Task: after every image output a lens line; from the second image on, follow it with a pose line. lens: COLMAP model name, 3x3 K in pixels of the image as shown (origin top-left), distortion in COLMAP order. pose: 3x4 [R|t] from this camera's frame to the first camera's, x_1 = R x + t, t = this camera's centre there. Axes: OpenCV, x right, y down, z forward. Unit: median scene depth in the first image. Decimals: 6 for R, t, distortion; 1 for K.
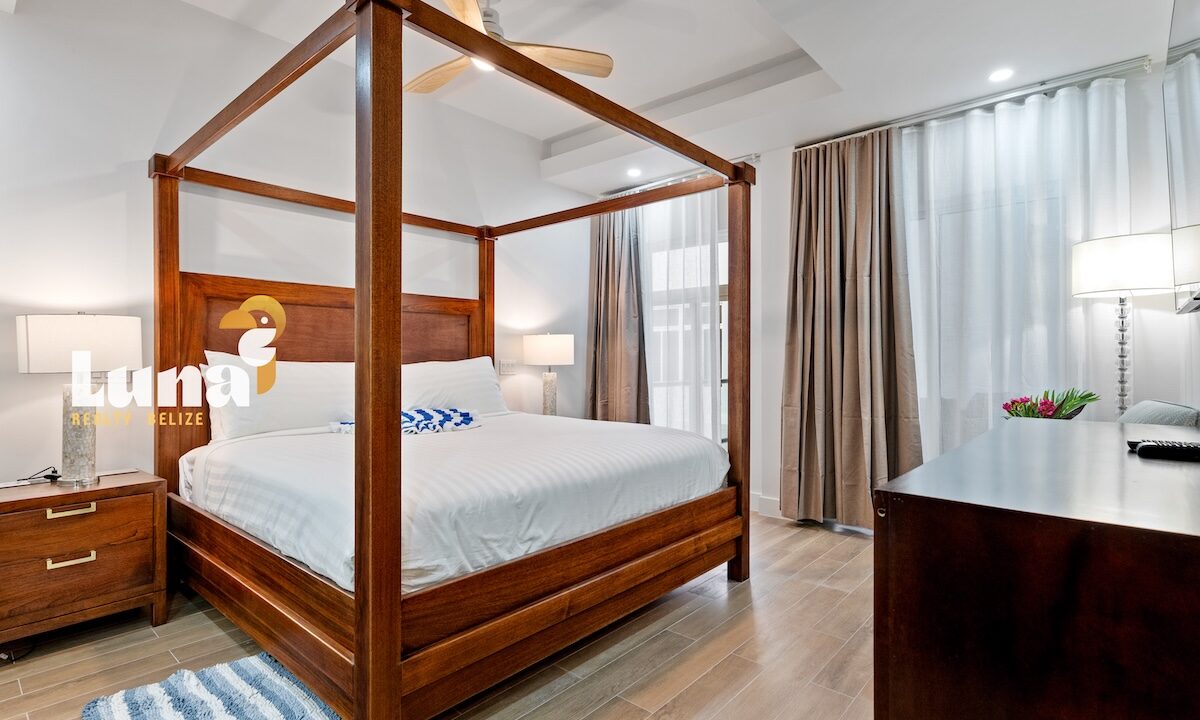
lens RADIAL K [[568.2, 0, 605.4], [0, 568.2, 356.4], [0, 0, 1]] dist [0.001481, 0.000693]
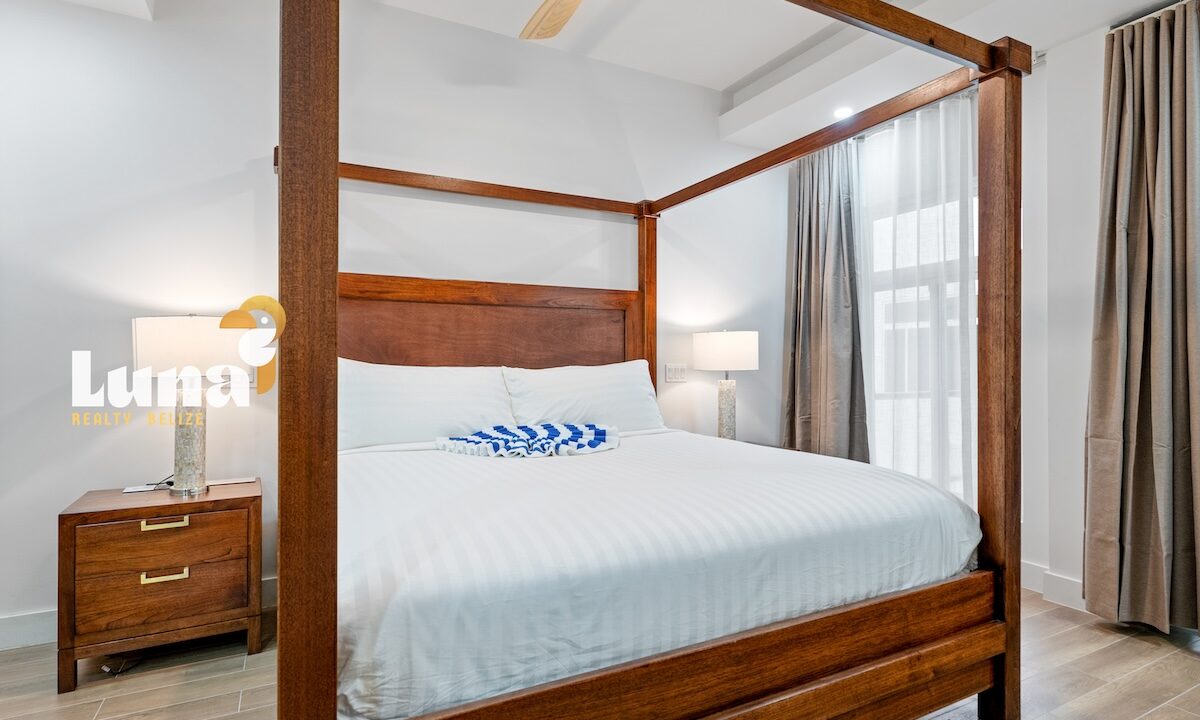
lens RADIAL K [[610.1, 0, 600.0], [0, 610.1, 360.0], [0, 0, 1]] dist [0.004365, -0.000954]
pose [[0.931396, -0.001735, -0.364004, 0.071827], [0.001698, 0.999998, -0.000421, 0.001119], [0.364004, -0.000226, 0.931397, 0.221653]]
